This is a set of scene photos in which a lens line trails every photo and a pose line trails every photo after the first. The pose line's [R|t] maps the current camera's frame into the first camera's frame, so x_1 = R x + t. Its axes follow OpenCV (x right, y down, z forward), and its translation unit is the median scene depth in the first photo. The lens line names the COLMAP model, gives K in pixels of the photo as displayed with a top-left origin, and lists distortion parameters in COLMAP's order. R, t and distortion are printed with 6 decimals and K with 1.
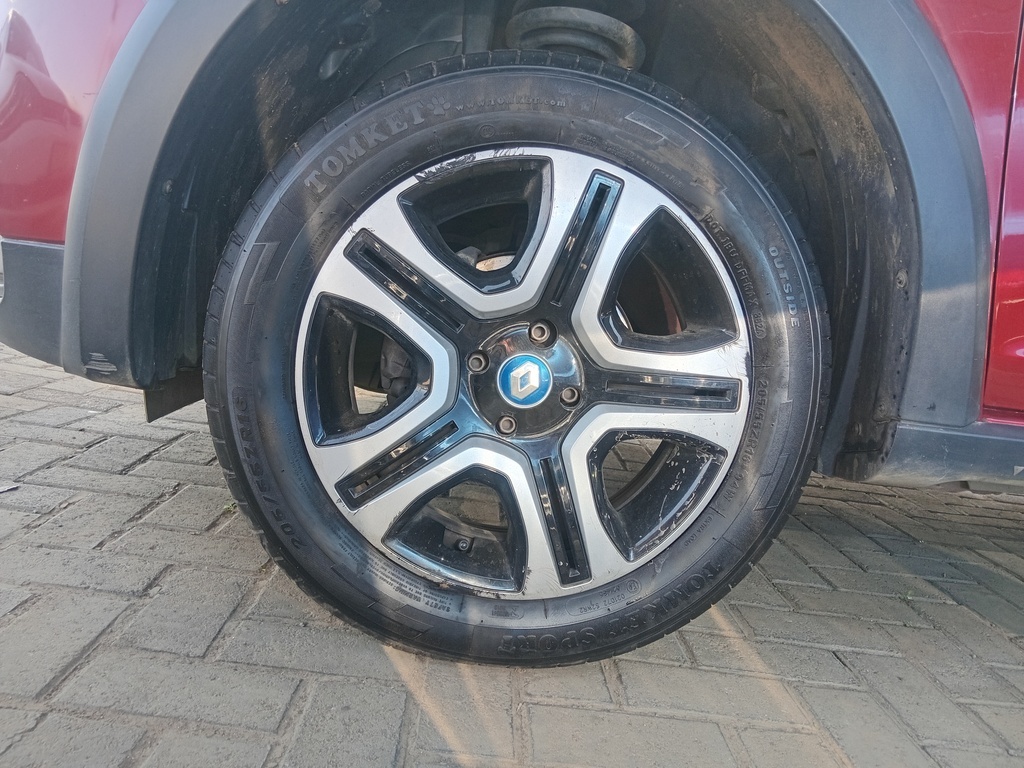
lens RADIAL K [[773.0, 0, 512.0], [0, 773.0, 384.0], [0, 0, 1]] dist [0.116411, -0.173977]
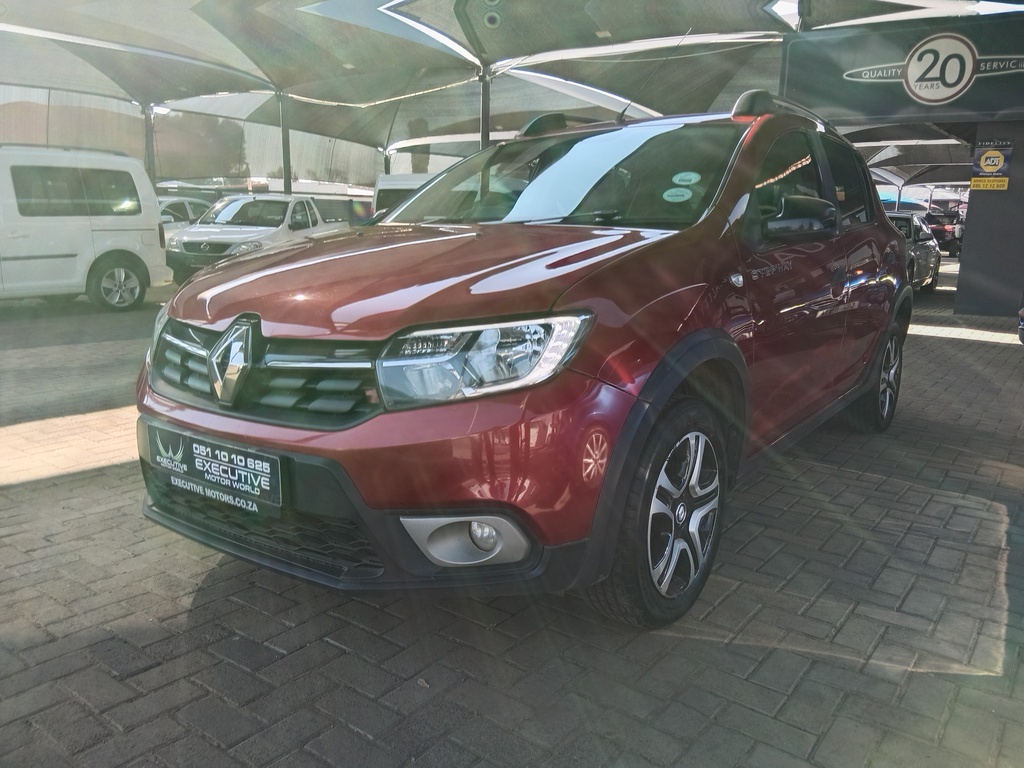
lens RADIAL K [[773.0, 0, 512.0], [0, 773.0, 384.0], [0, 0, 1]] dist [0.116411, -0.173977]
pose [[0.617612, -0.278149, 0.735656, -2.258070], [0.177999, 0.960537, 0.213739, -1.141729], [-0.766076, -0.001062, 0.642749, -0.292080]]
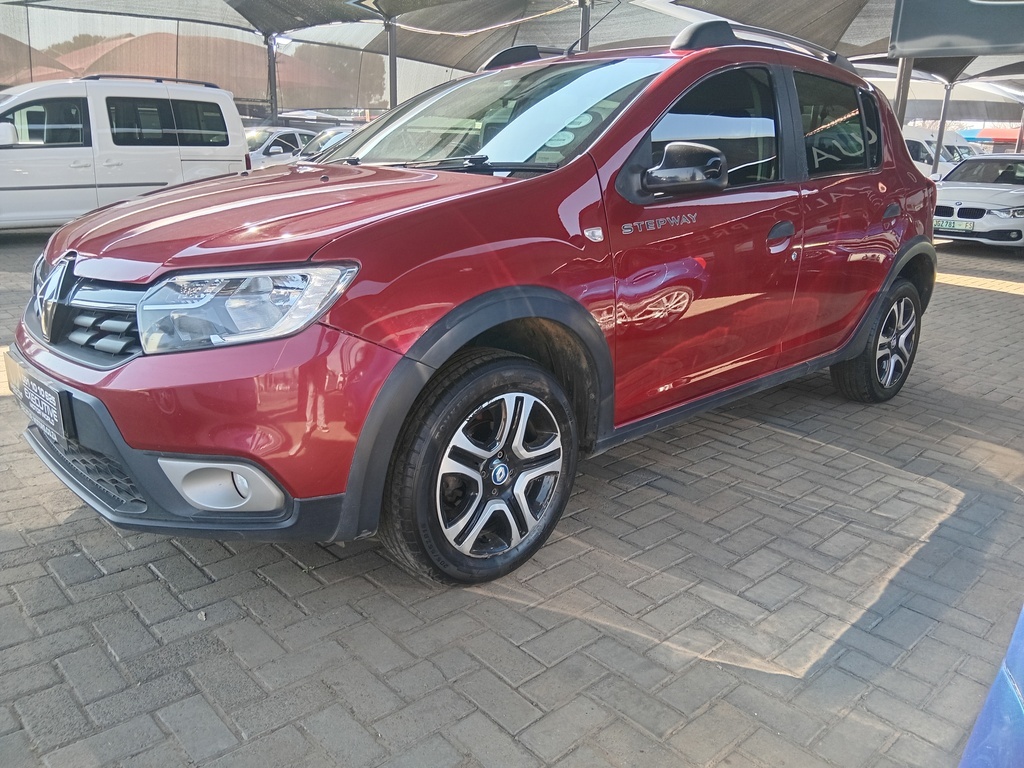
lens RADIAL K [[773.0, 0, 512.0], [0, 773.0, 384.0], [0, 0, 1]] dist [0.116411, -0.173977]
pose [[0.744765, -0.291669, 0.600211, -1.473029], [0.161538, 0.951474, 0.261921, -0.999170], [-0.647480, -0.098113, 0.755740, -1.000909]]
